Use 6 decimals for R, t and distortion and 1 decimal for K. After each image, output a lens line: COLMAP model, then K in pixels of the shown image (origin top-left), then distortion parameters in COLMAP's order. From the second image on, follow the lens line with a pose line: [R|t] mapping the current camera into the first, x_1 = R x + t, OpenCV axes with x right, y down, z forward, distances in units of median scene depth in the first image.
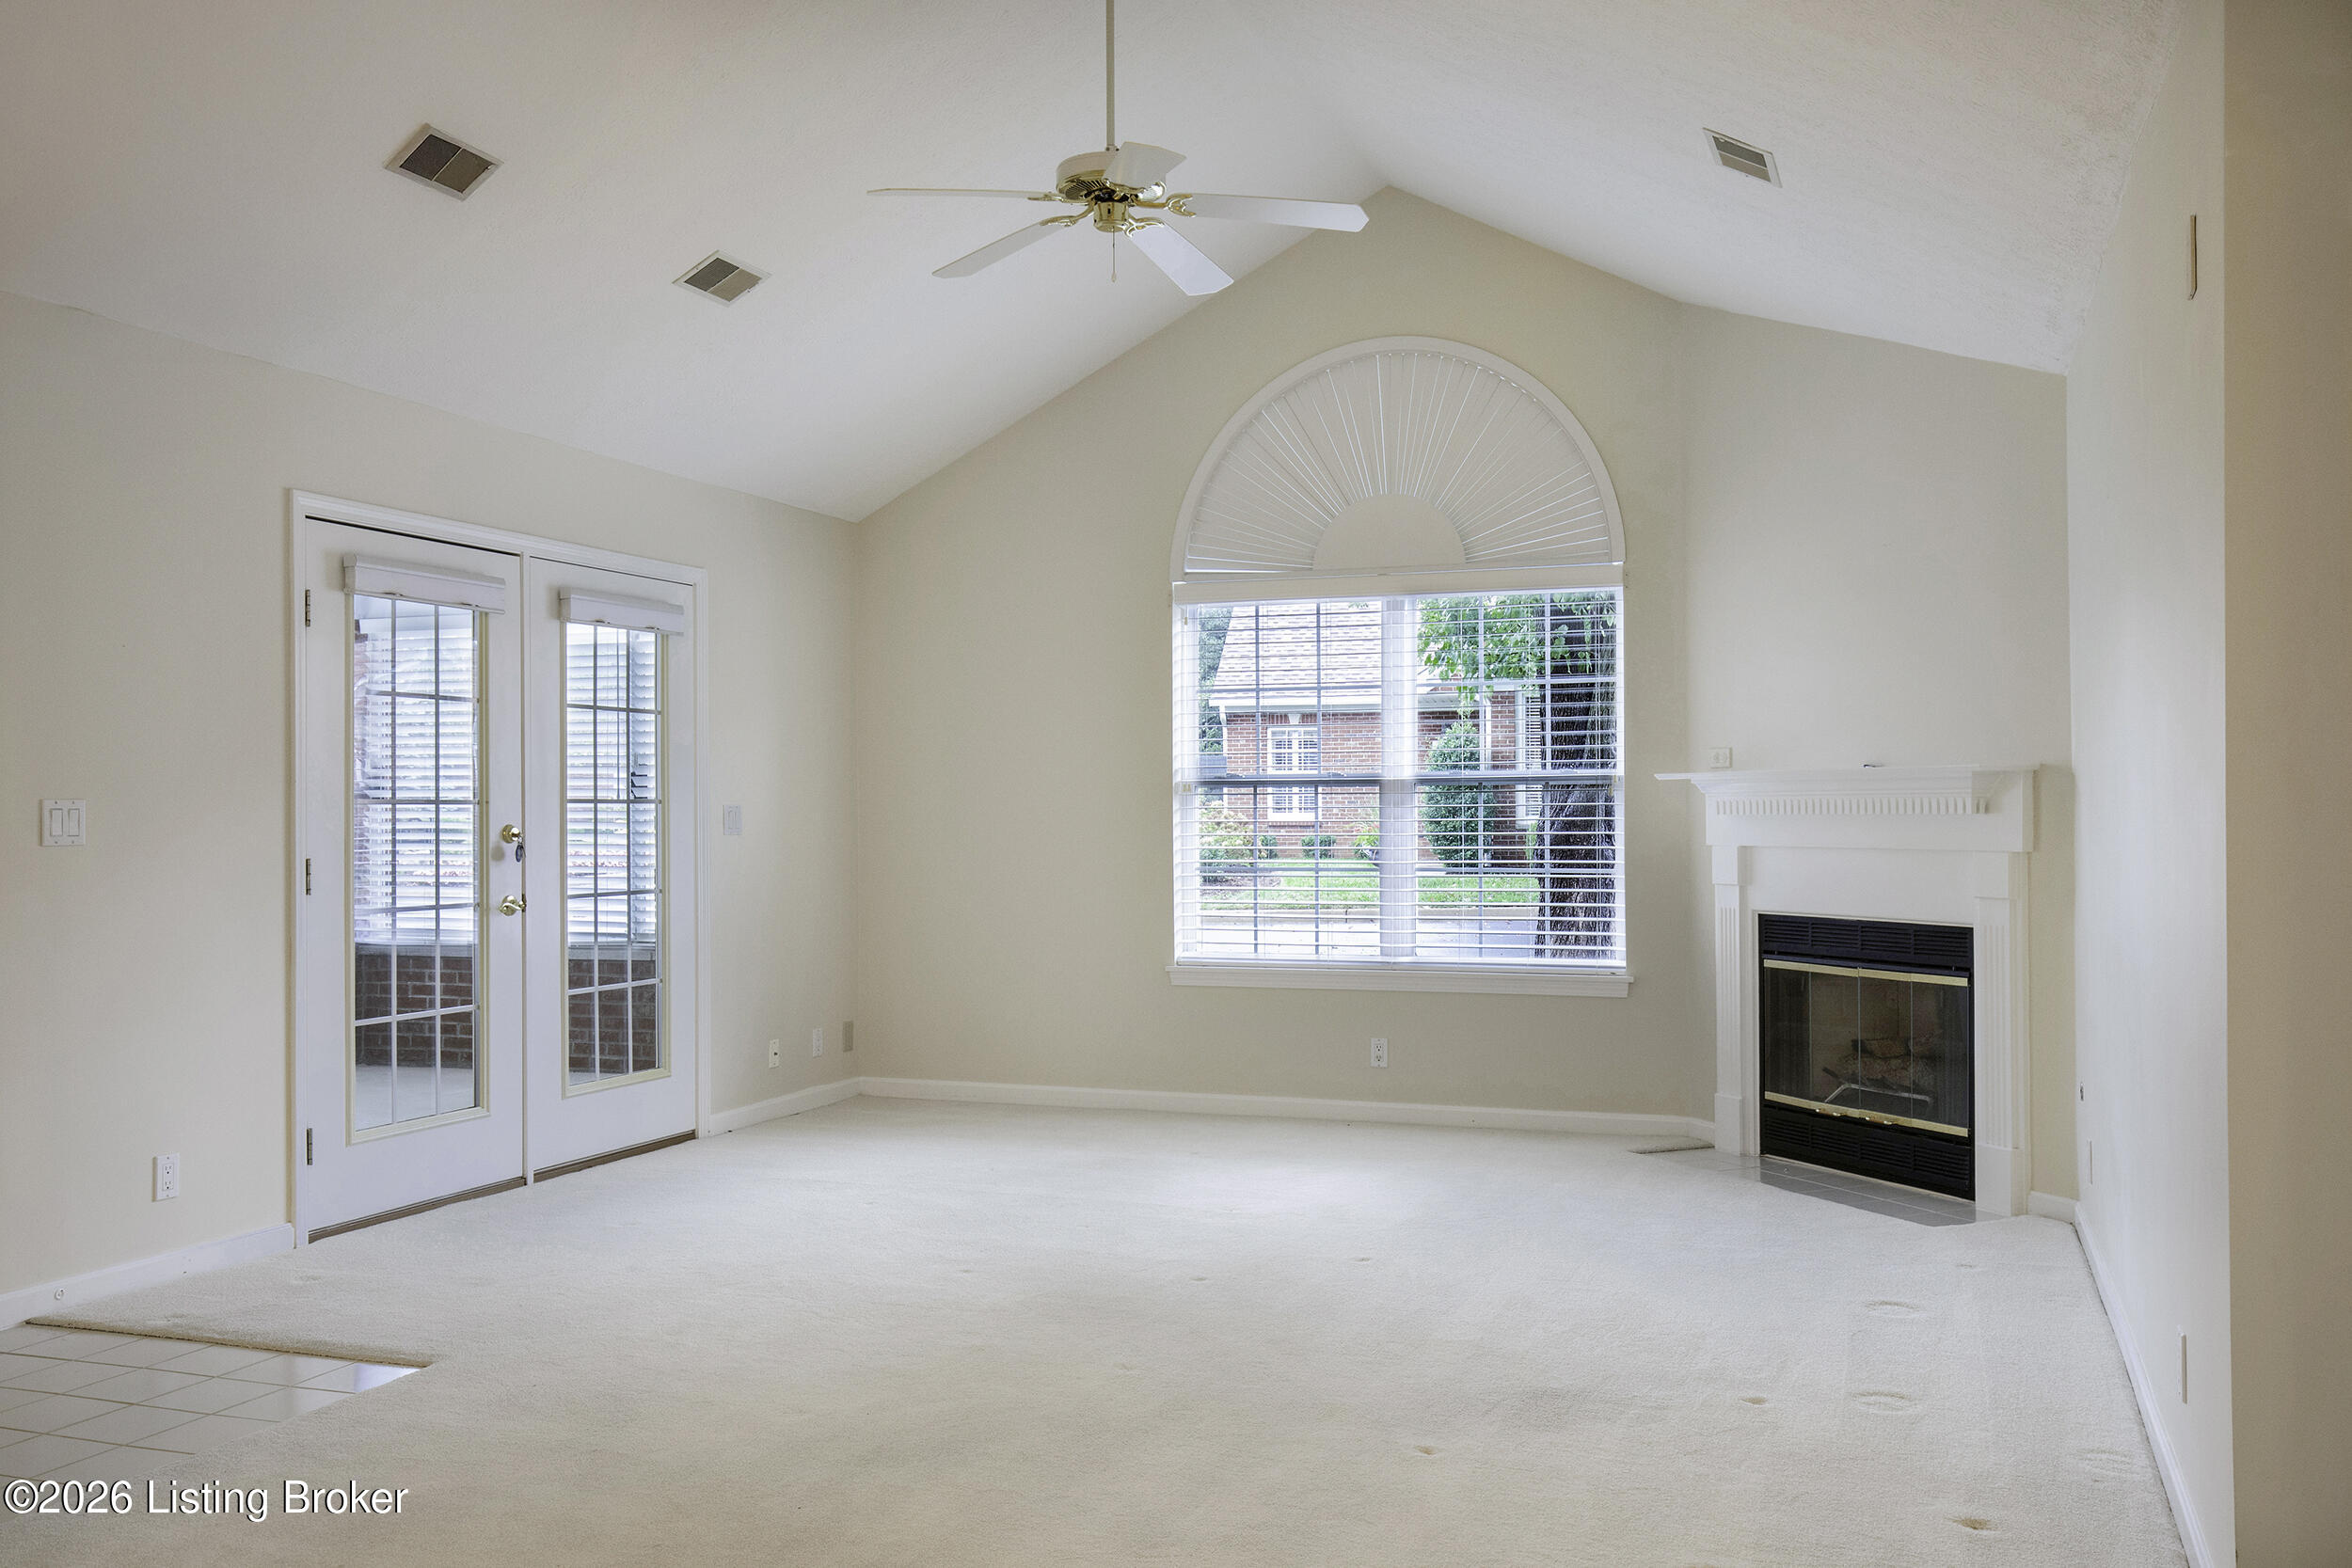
lens RADIAL K [[1994.6, 0, 1178.5], [0, 1994.6, 786.8], [0, 0, 1]] dist [0.012676, -0.001838]
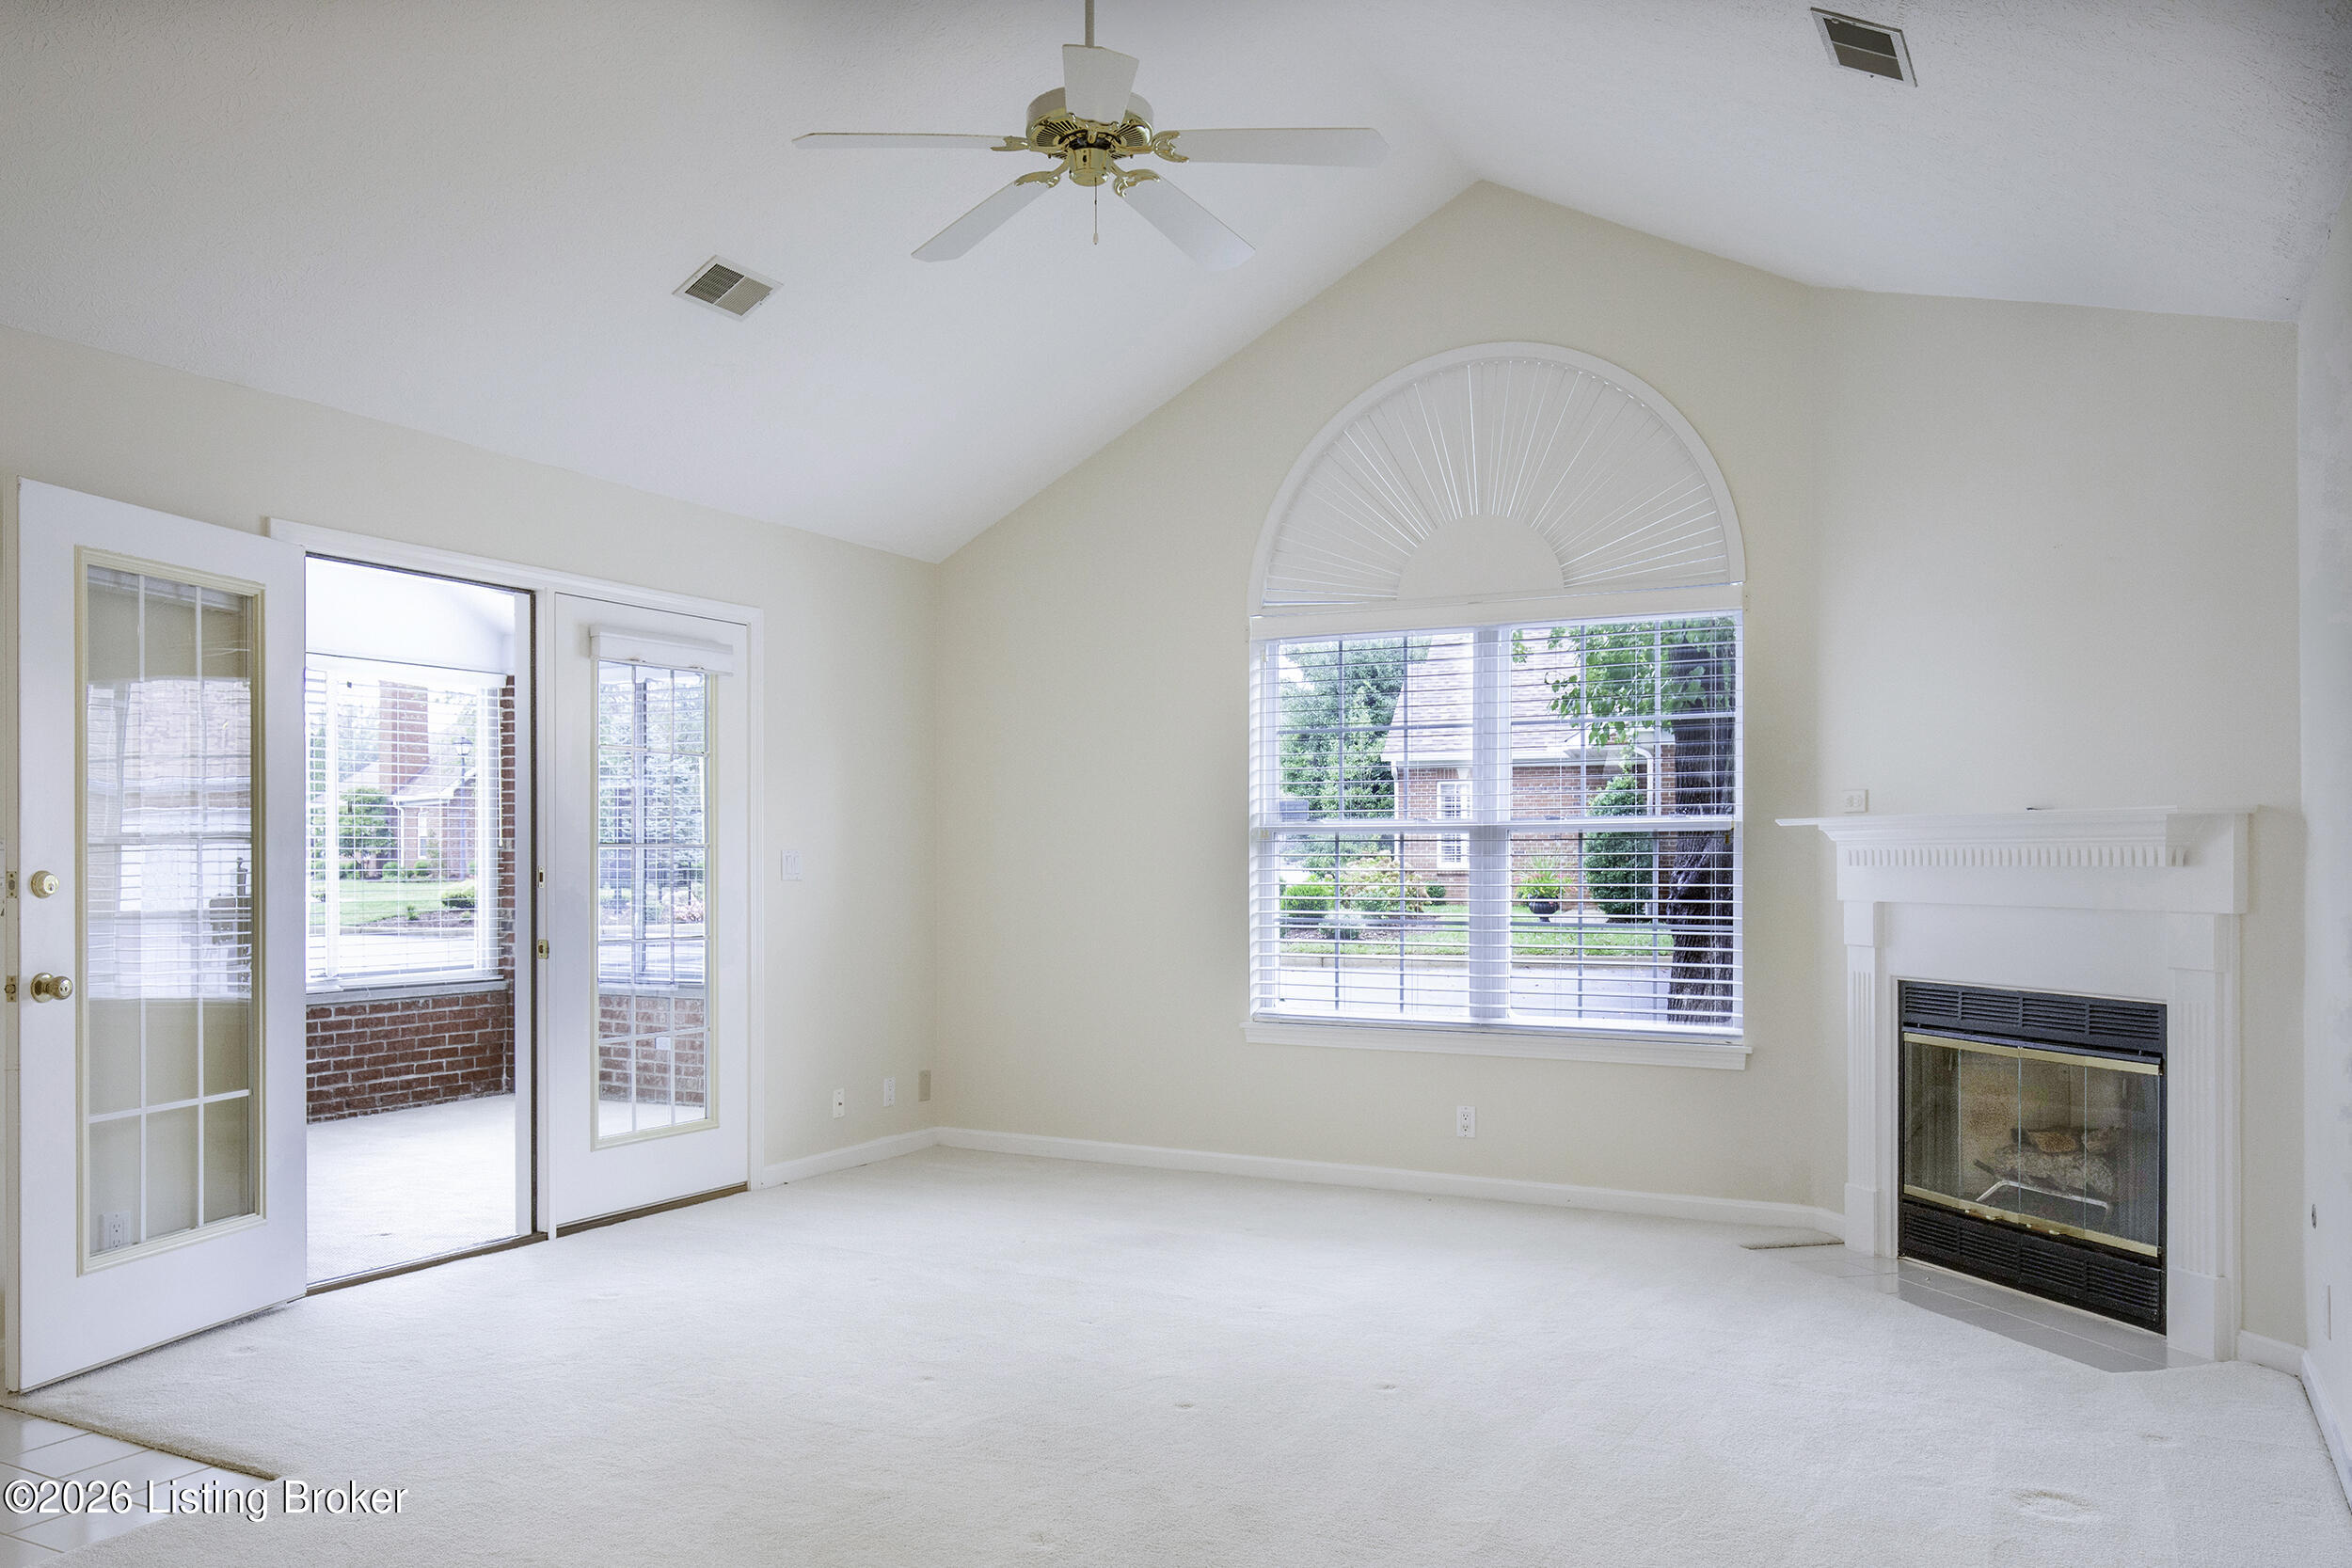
lens RADIAL K [[1690.9, 0, 1145.1], [0, 1690.9, 849.0], [0, 0, 1]] dist [0.002729, 0.001639]
pose [[0.987309, 0.004387, -0.158753, 0.081958], [-0.003521, 0.999977, 0.005735, 0.003451], [0.158775, -0.005104, 0.987302, 0.216648]]
